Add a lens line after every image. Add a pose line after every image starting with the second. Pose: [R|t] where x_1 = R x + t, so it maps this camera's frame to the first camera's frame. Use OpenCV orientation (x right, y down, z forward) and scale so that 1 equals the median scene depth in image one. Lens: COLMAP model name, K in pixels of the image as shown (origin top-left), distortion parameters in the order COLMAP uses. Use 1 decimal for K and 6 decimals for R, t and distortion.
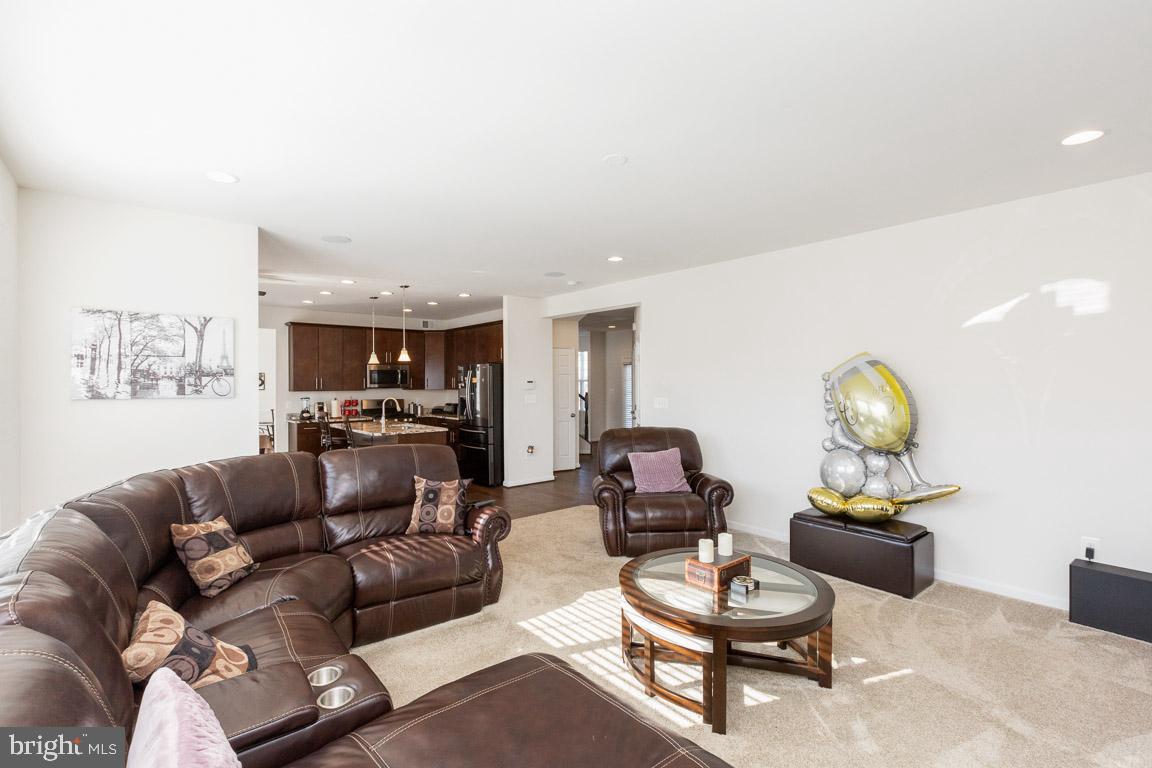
lens RADIAL K [[517.2, 0, 577.4], [0, 517.2, 380.3], [0, 0, 1]] dist [0.000626, 0.000019]
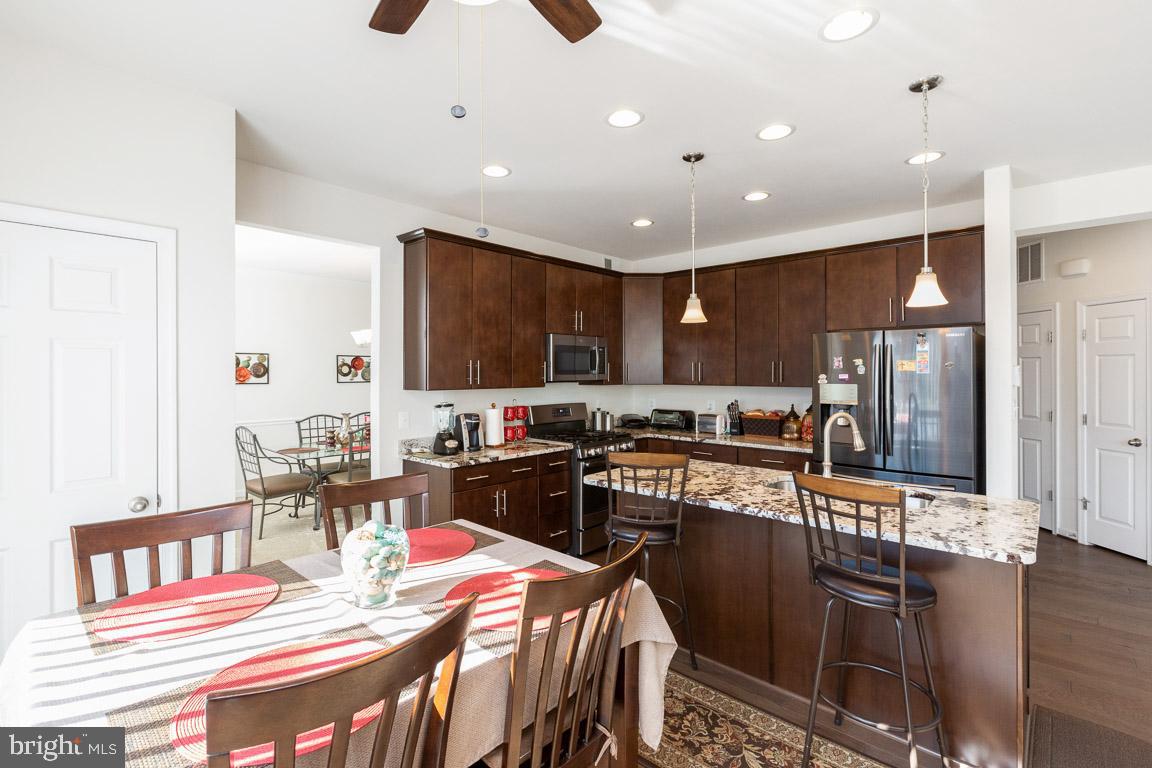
lens RADIAL K [[526.8, 0, 572.1], [0, 526.8, 370.9], [0, 0, 1]] dist [0.000503, 0.000159]
pose [[0.992003, 0.003458, 0.126166, -0.466092], [-0.003468, 0.999994, -0.000143, 0.004662], [-0.126166, -0.000296, 0.992009, 0.526538]]
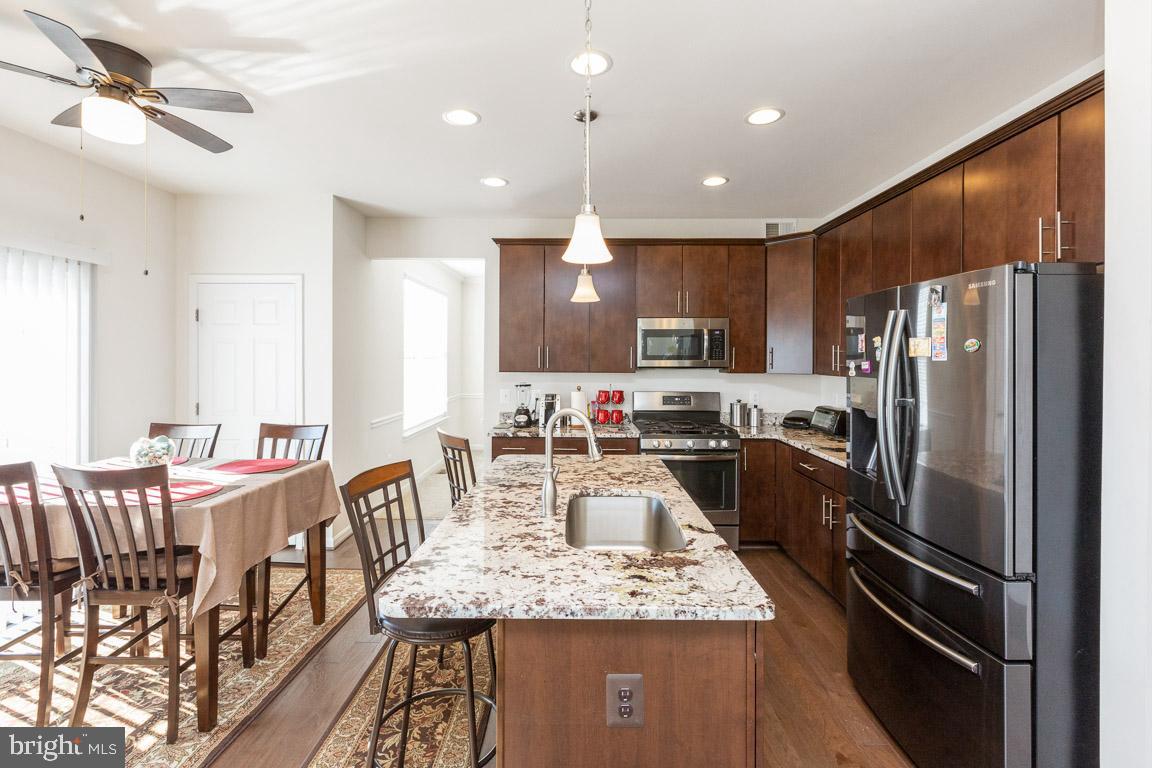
lens RADIAL K [[524.4, 0, 574.4], [0, 524.4, 357.0], [0, 0, 1]] dist [0.000544, -0.000020]
pose [[0.754983, 0.007375, -0.655702, -0.141263], [-0.005531, 0.999973, 0.004879, 0.003575], [0.655721, -0.000057, 0.755004, 0.625414]]
